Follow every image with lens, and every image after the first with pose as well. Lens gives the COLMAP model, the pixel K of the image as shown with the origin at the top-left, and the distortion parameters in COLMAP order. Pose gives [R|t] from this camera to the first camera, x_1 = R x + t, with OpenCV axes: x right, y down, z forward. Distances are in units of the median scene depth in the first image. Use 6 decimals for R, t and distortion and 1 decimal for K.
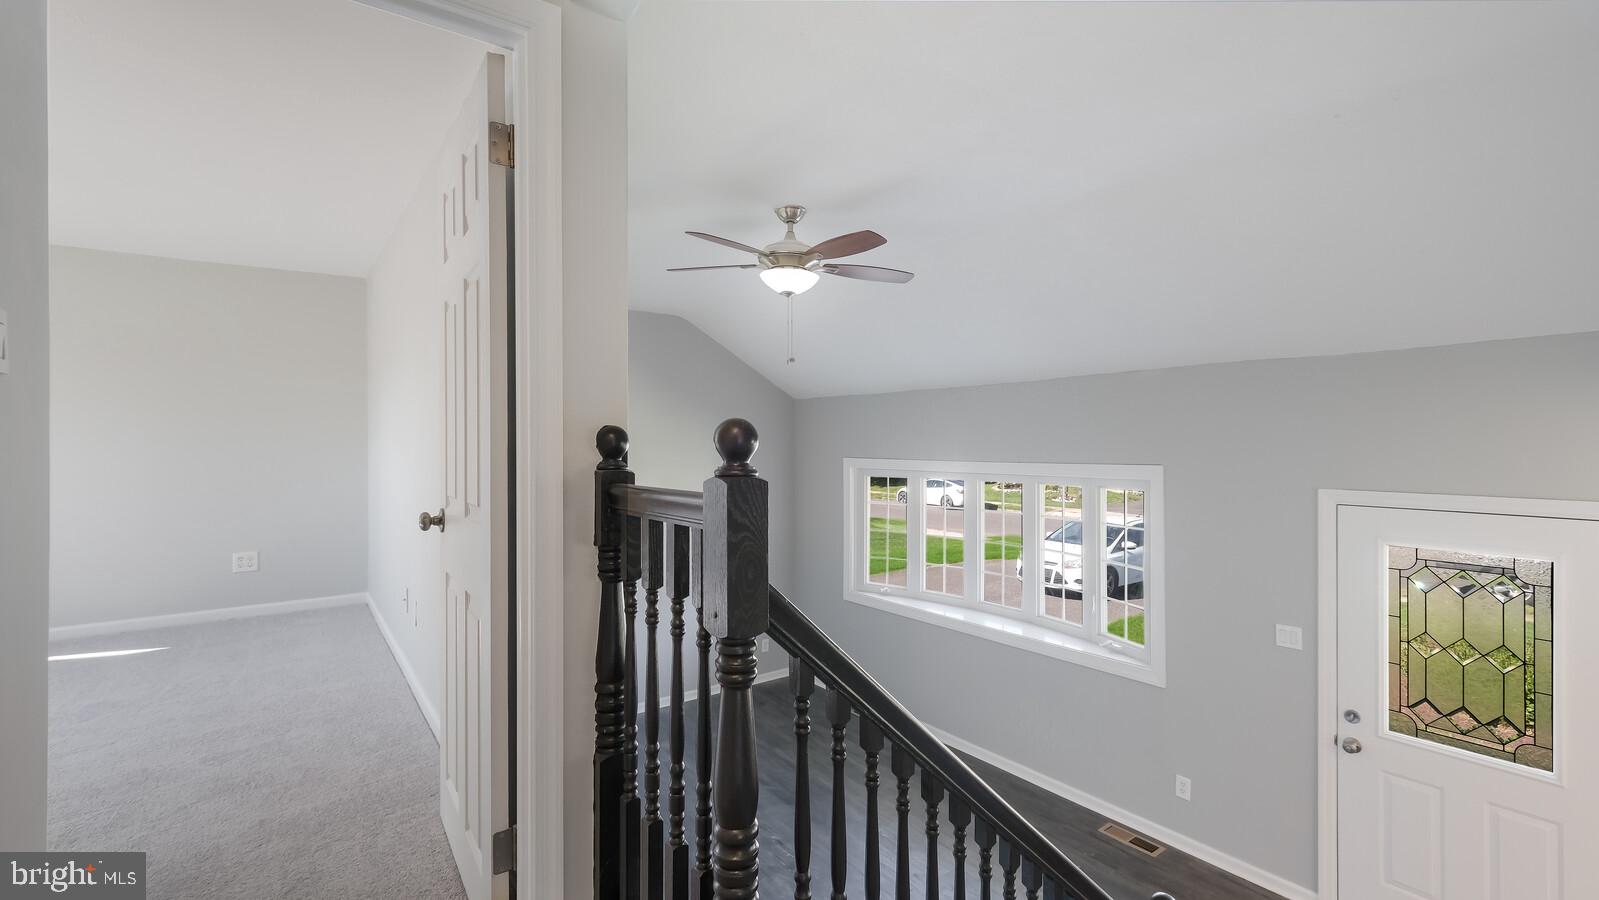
lens RADIAL K [[711.2, 0, 799.4], [0, 711.2, 449.4], [0, 0, 1]] dist [0.000878, -0.000176]
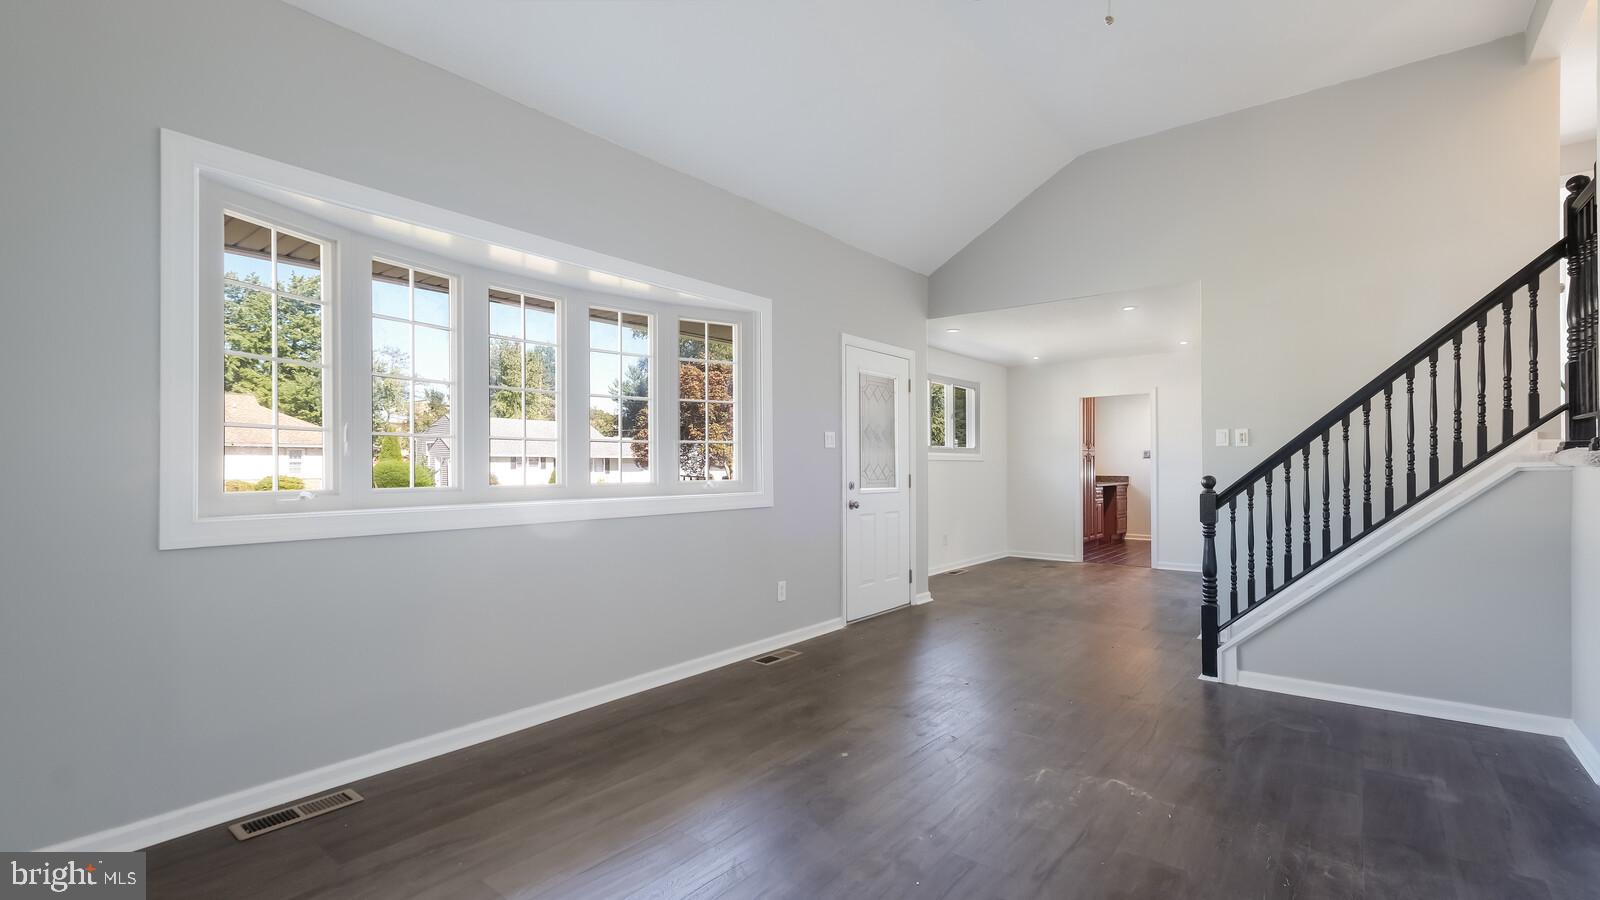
lens RADIAL K [[711.6, 0, 800.1], [0, 711.6, 457.5], [0, 0, 1]] dist [0.000878, -0.000176]
pose [[-0.260899, 0.001106, 0.965365, -0.577324], [-0.000272, 0.999999, -0.001219, 0.282899], [-0.965366, -0.000581, -0.260899, 1.335624]]
